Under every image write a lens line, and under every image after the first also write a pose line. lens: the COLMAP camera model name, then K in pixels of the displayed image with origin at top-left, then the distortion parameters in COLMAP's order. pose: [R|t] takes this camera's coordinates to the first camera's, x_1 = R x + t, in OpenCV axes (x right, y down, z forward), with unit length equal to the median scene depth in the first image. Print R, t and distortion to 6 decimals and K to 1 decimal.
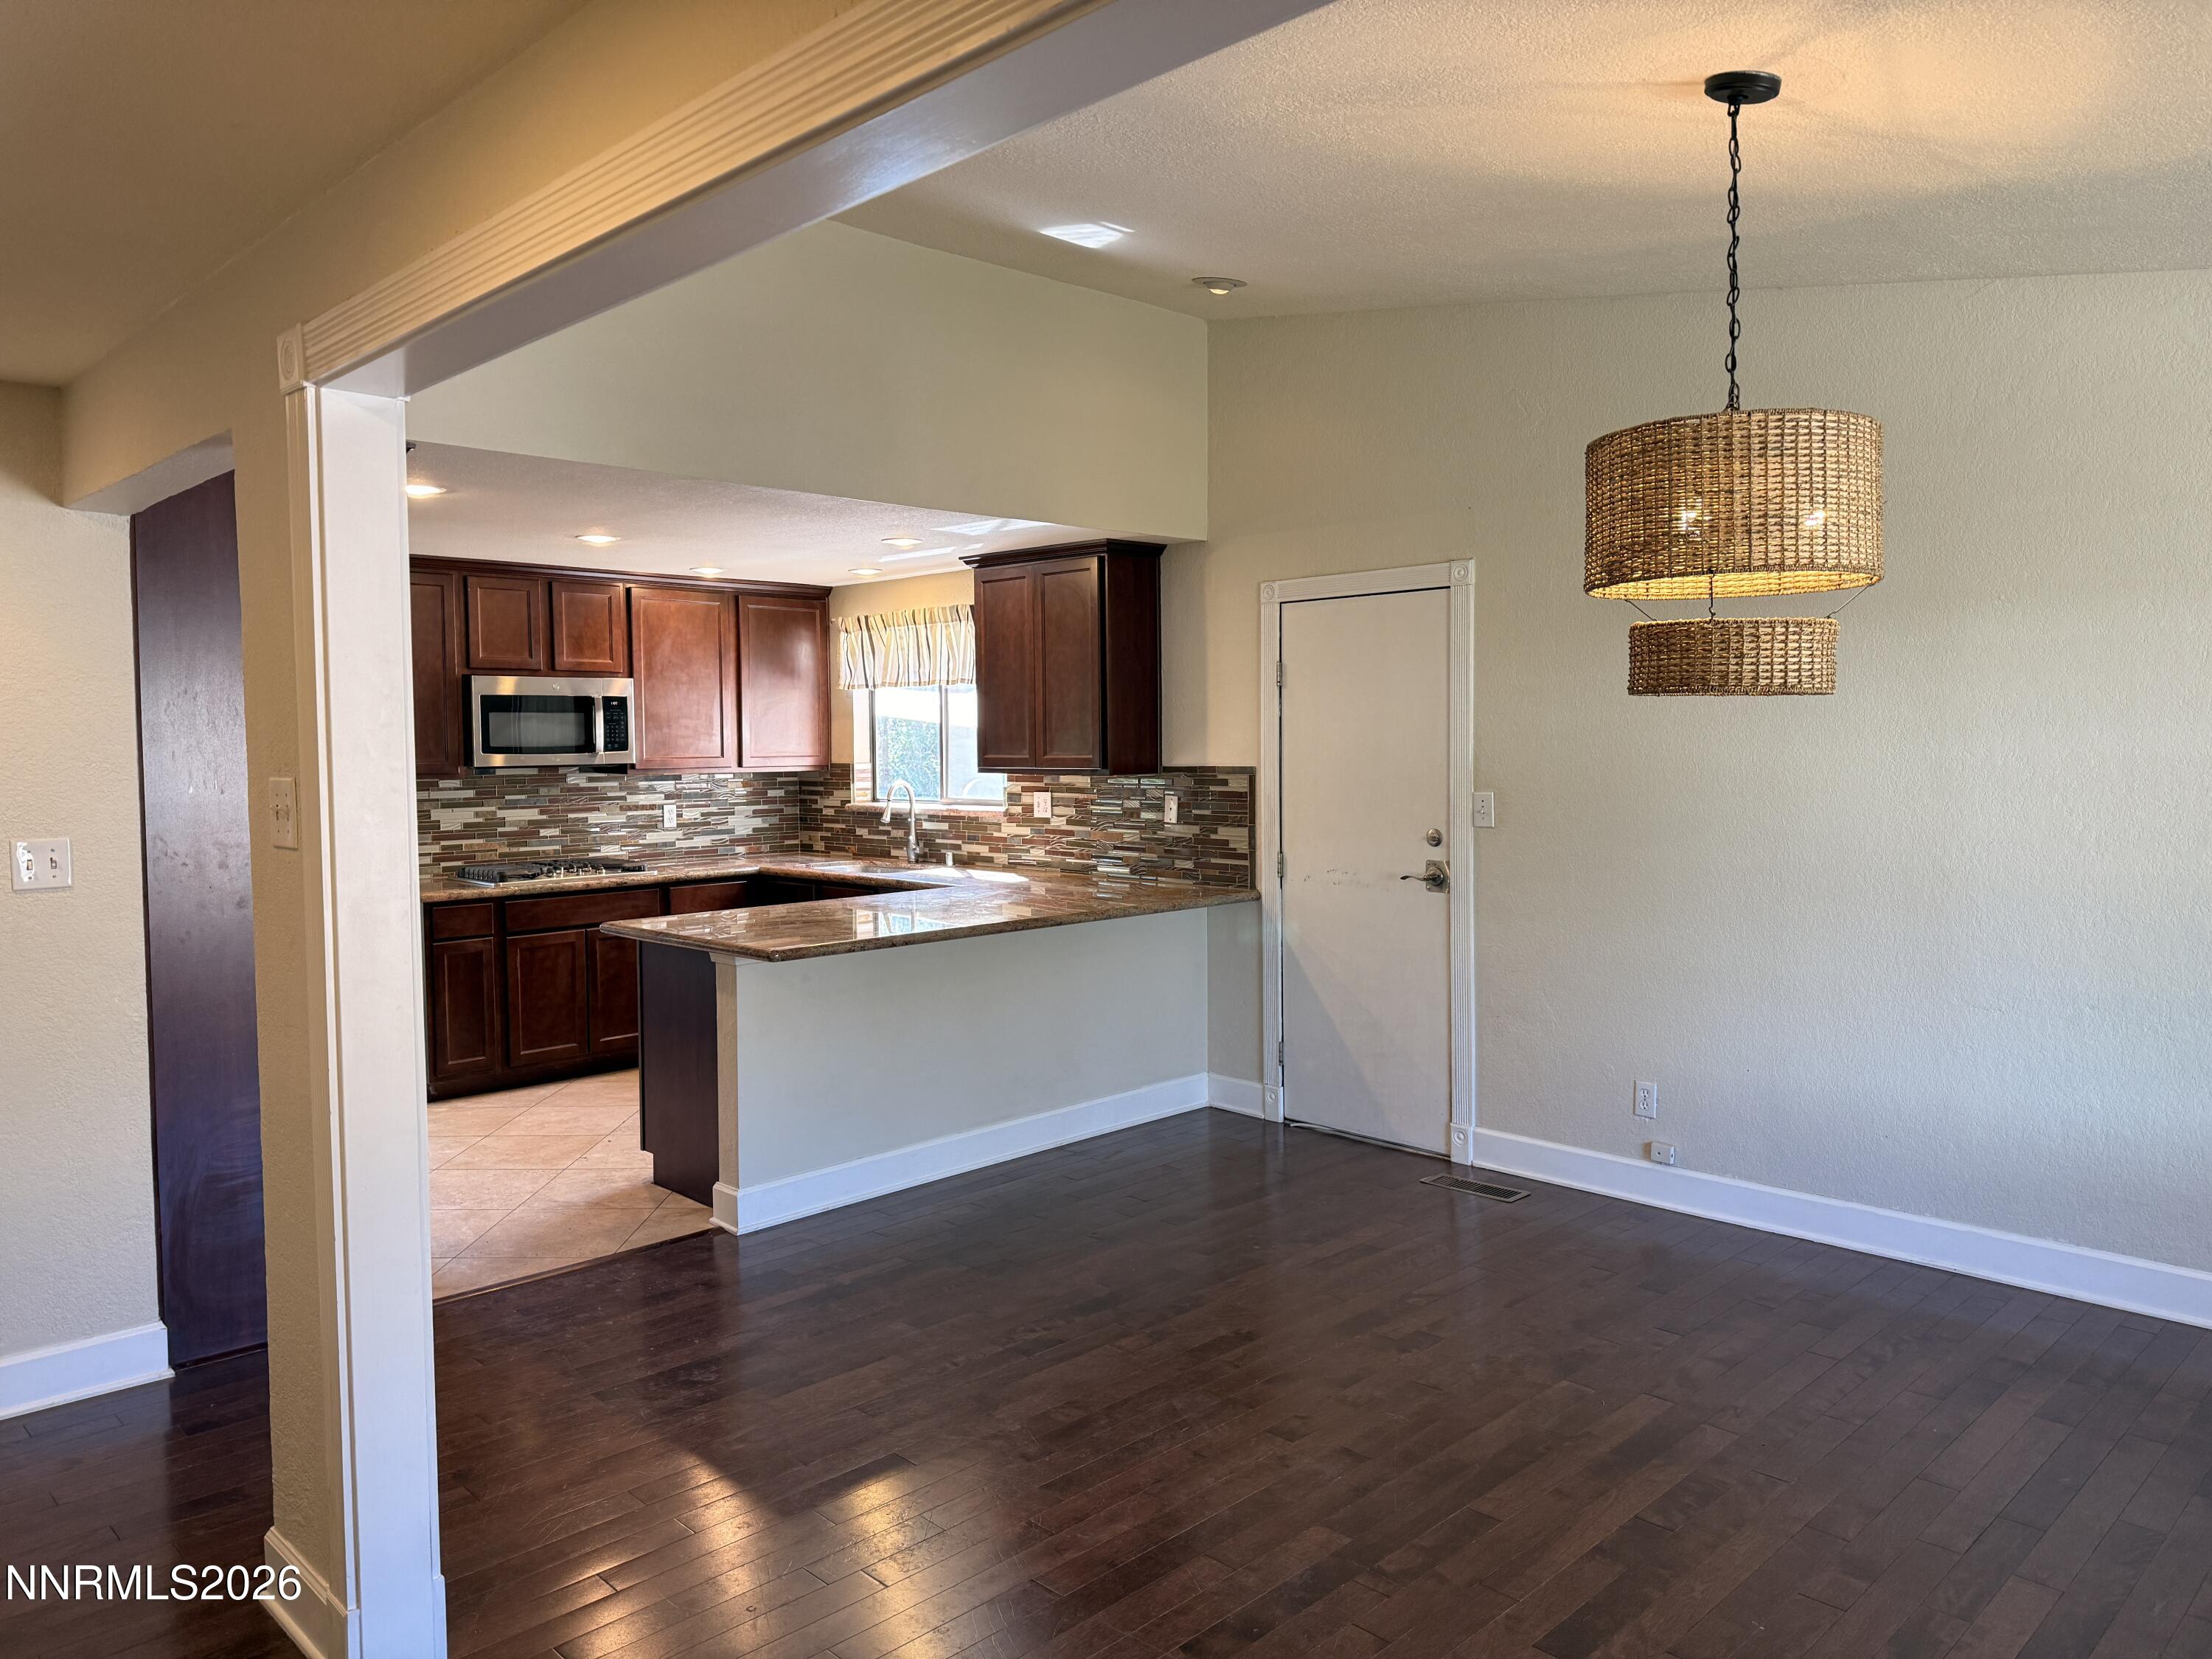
lens RADIAL K [[1533.9, 0, 1109.6], [0, 1533.9, 832.3], [0, 0, 1]] dist [-0.022887, -0.017986]
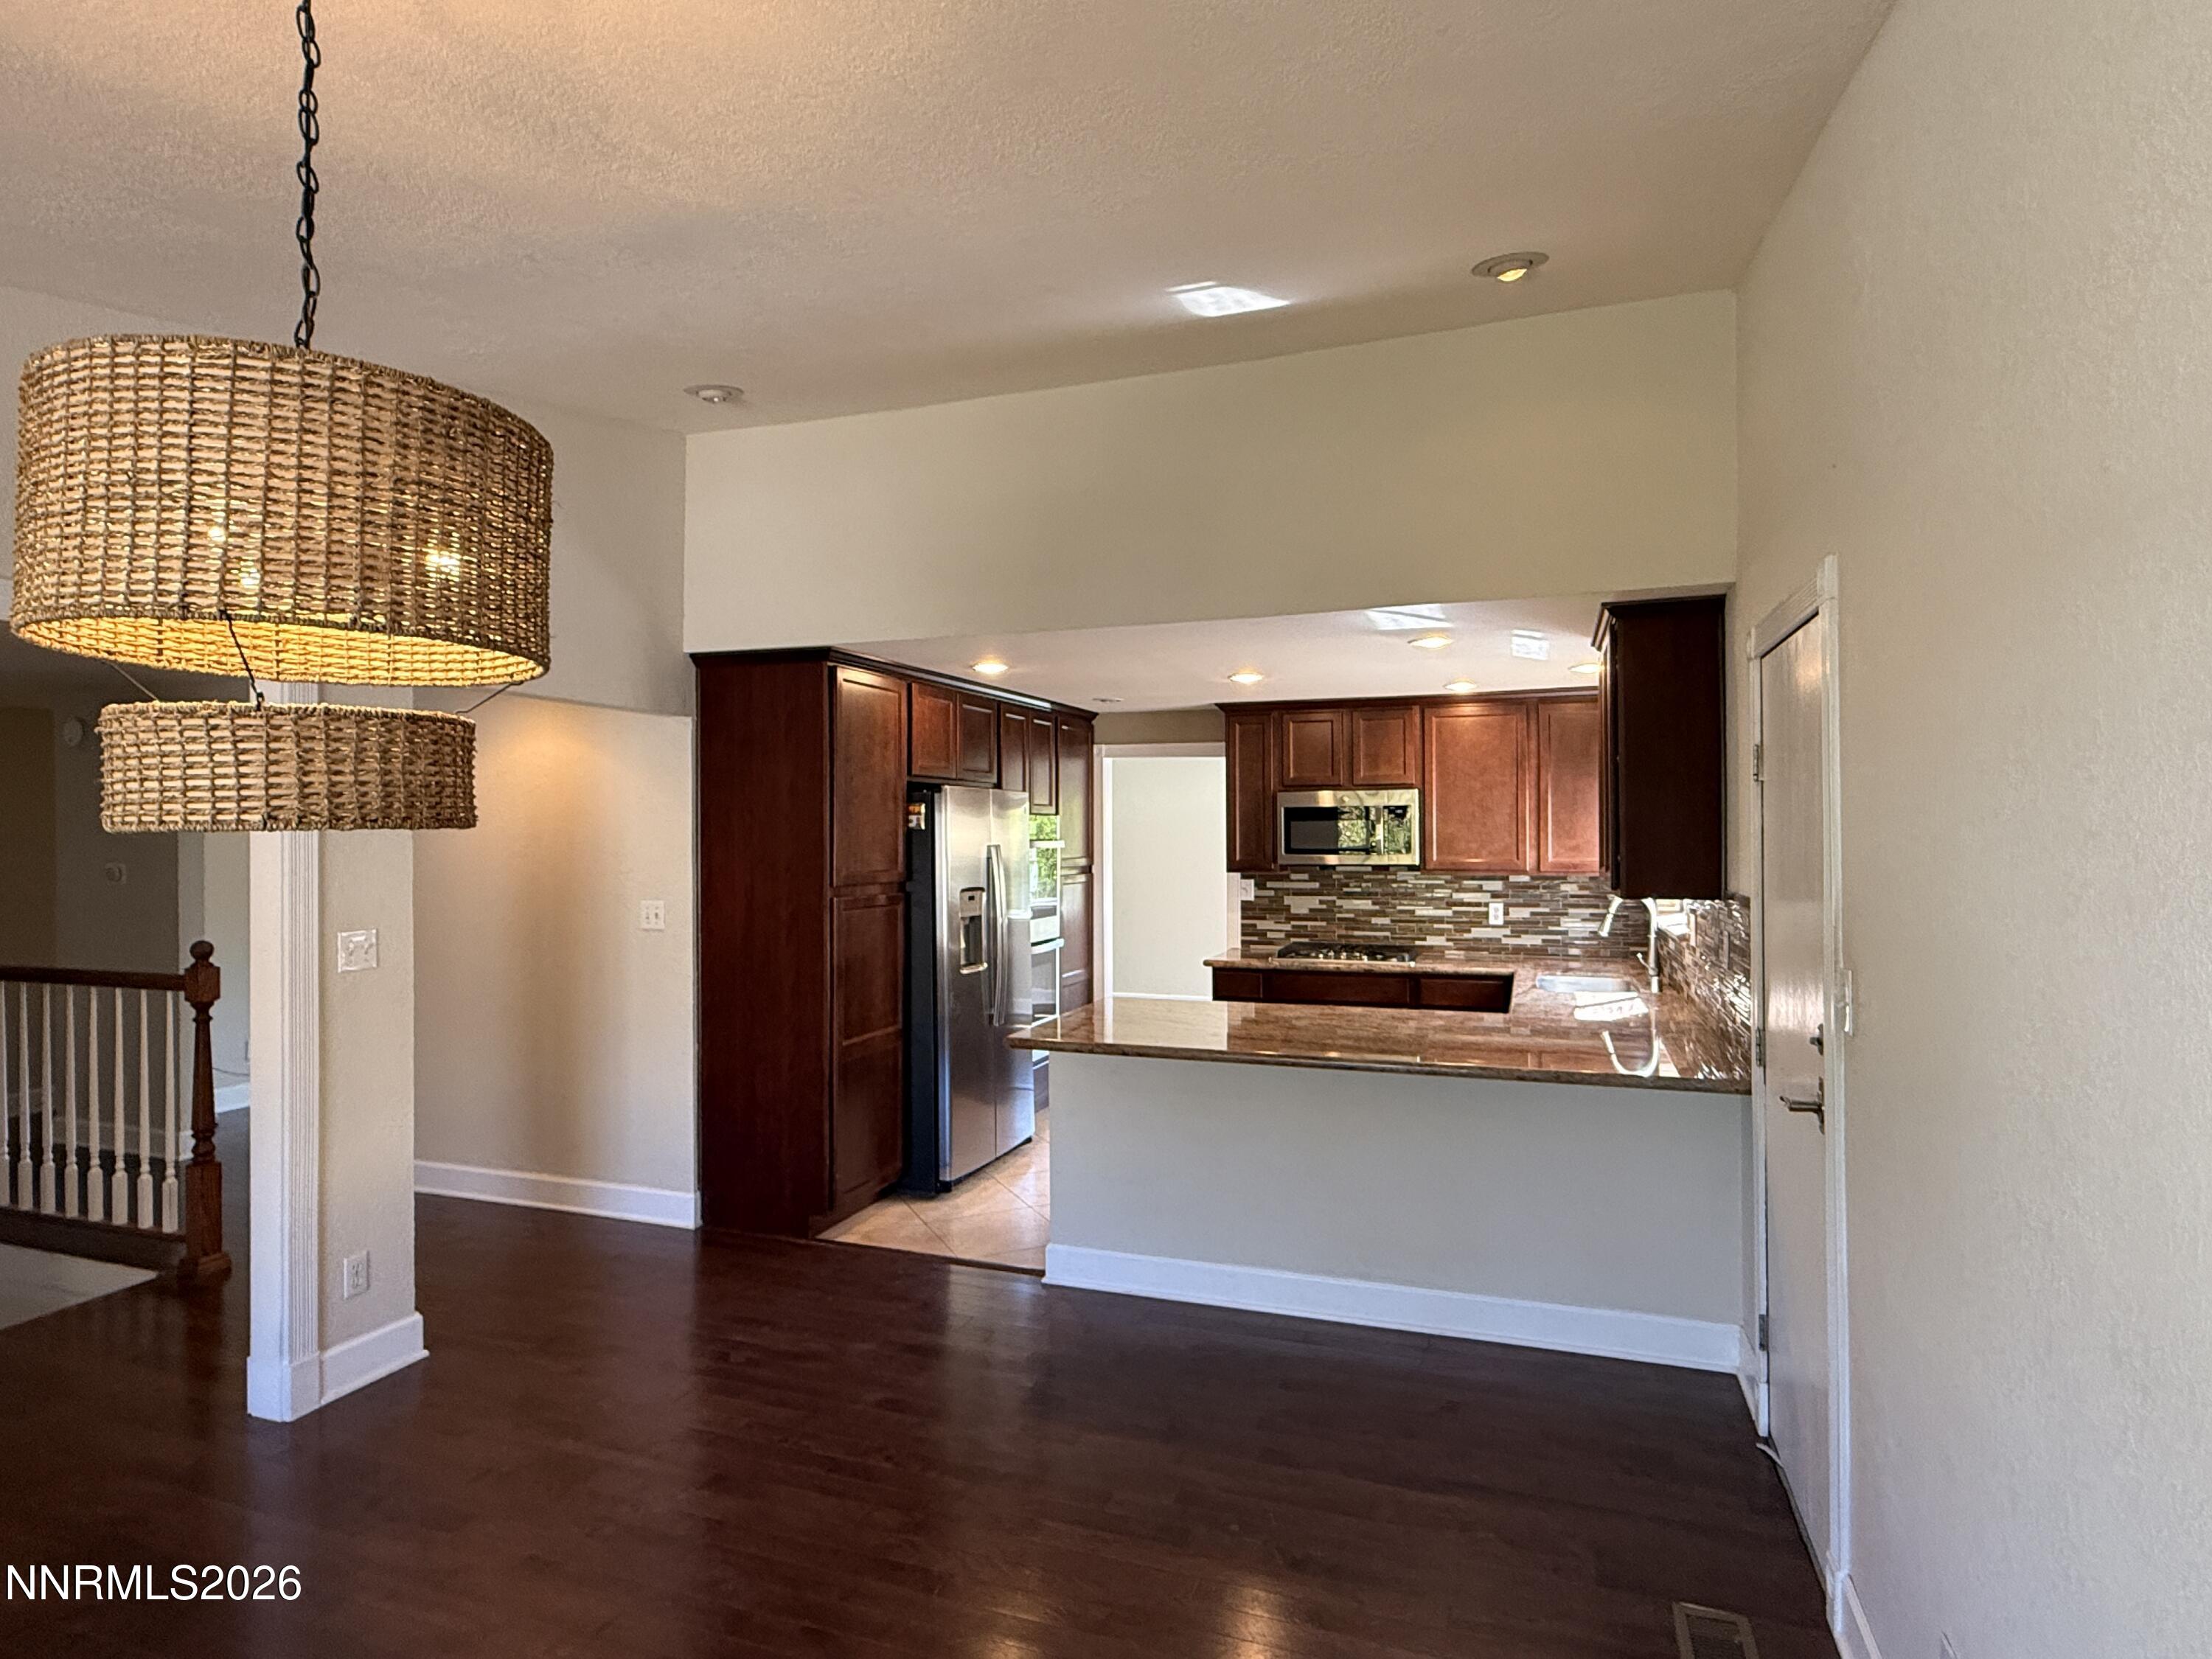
lens RADIAL K [[1189.0, 0, 1094.8], [0, 1189.0, 822.1], [0, 0, 1]] dist [0.000508, 0.000188]
pose [[0.410265, -0.004648, -0.911955, 0.386208], [-0.054282, 0.998090, -0.029507, -0.037472], [0.910350, 0.061608, 0.409229, 0.427322]]
